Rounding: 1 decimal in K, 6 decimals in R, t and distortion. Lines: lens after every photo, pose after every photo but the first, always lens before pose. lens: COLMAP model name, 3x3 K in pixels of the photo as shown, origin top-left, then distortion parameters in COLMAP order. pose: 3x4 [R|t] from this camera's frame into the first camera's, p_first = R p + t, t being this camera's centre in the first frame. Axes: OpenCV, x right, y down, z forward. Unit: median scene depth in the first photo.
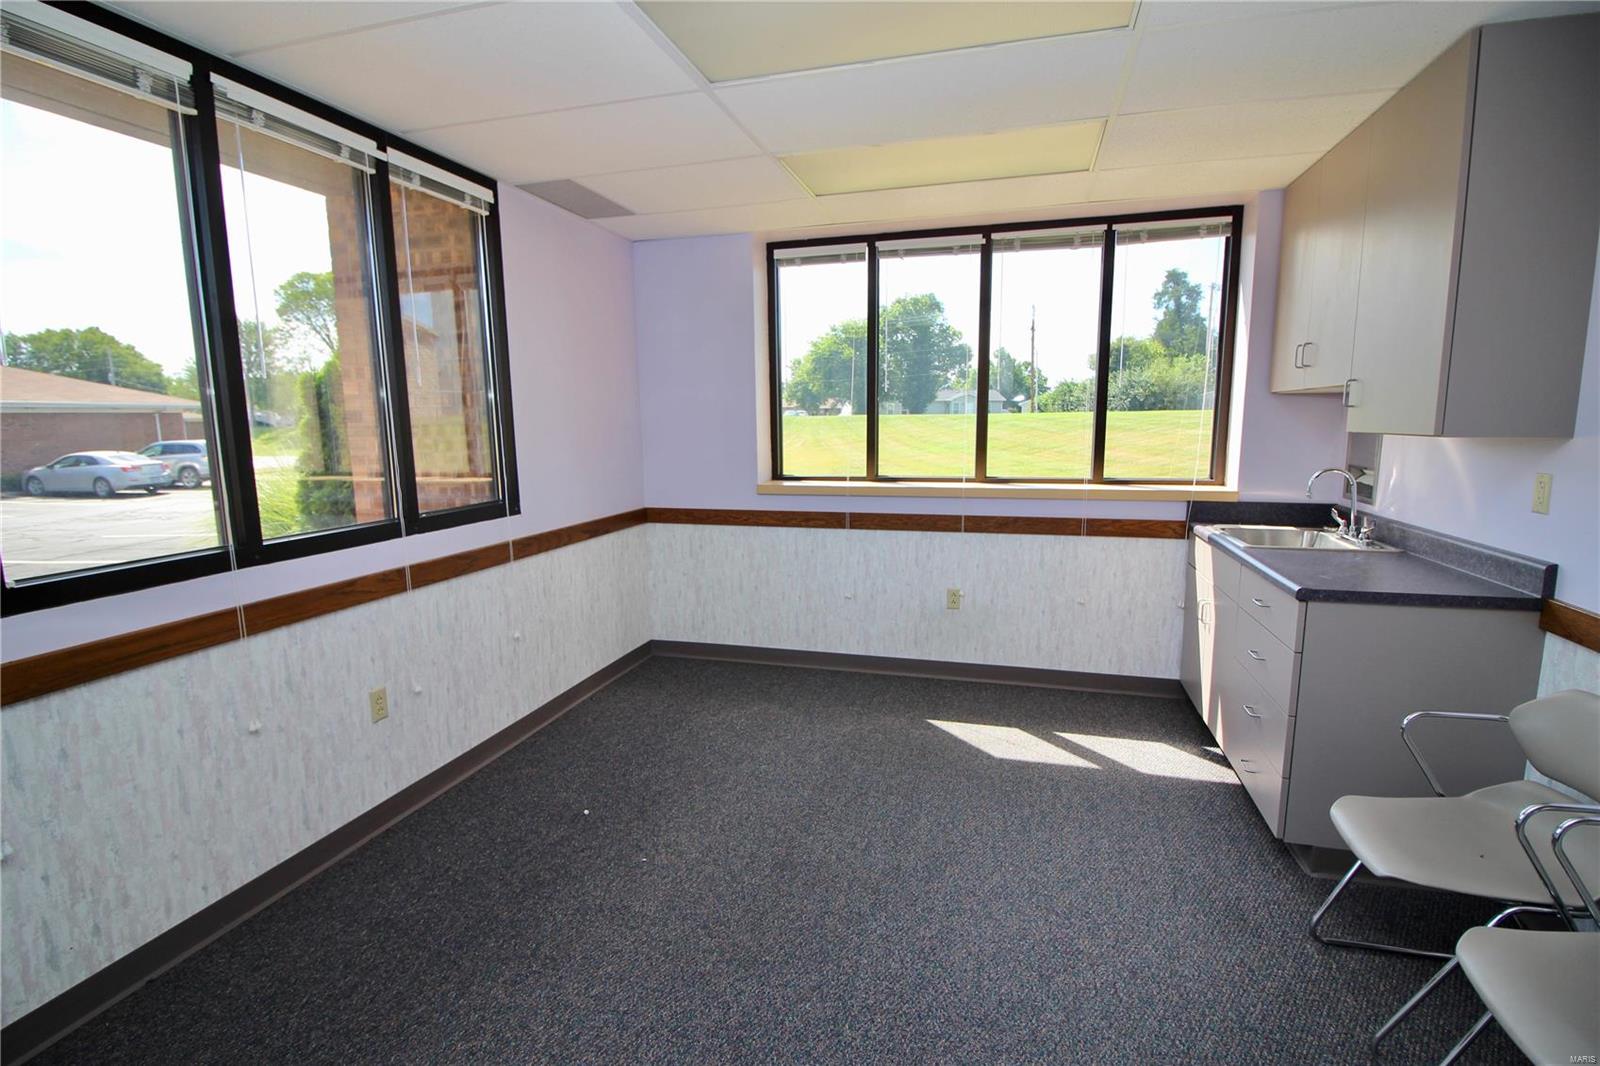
lens RADIAL K [[759.7, 0, 824.5], [0, 759.7, 532.0], [0, 0, 1]] dist [0.002984, -0.013867]
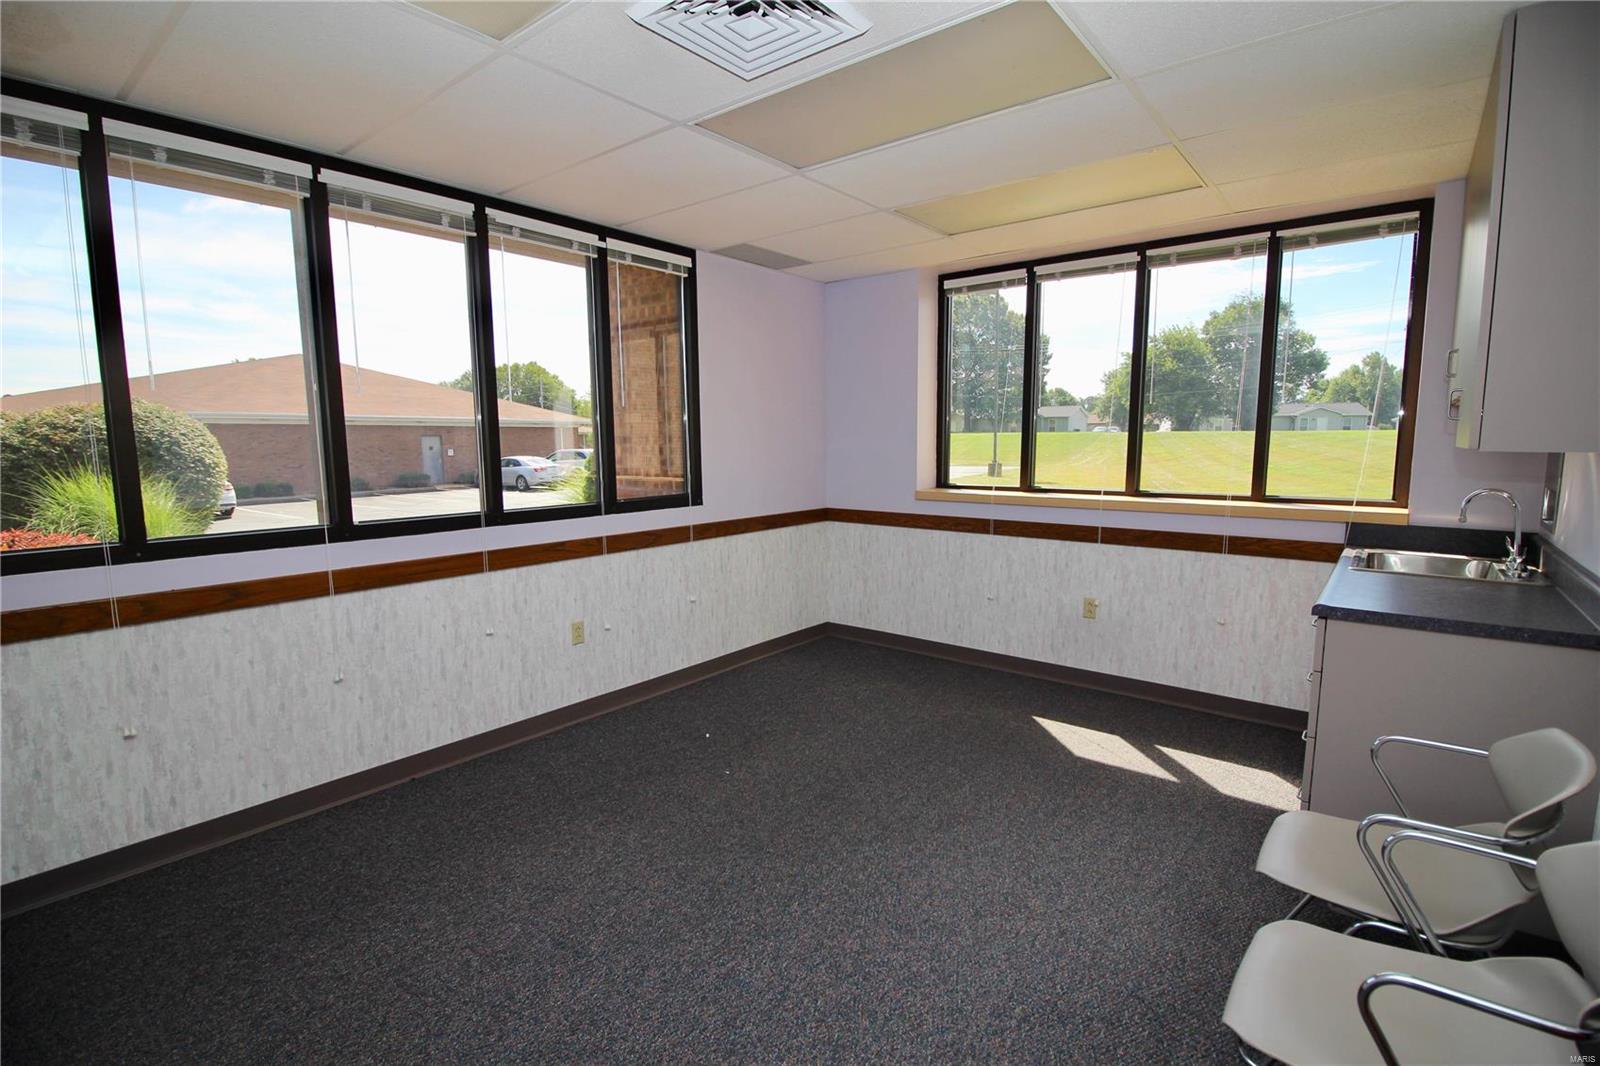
lens RADIAL K [[754.7, 0, 831.5], [0, 754.7, 530.2], [0, 0, 1]] dist [0.002092, -0.013702]
pose [[0.922910, 0.052472, -0.381423, 0.271108], [-0.060924, 0.998091, -0.010107, 0.017106], [0.380164, 0.032566, 0.924345, -0.087772]]
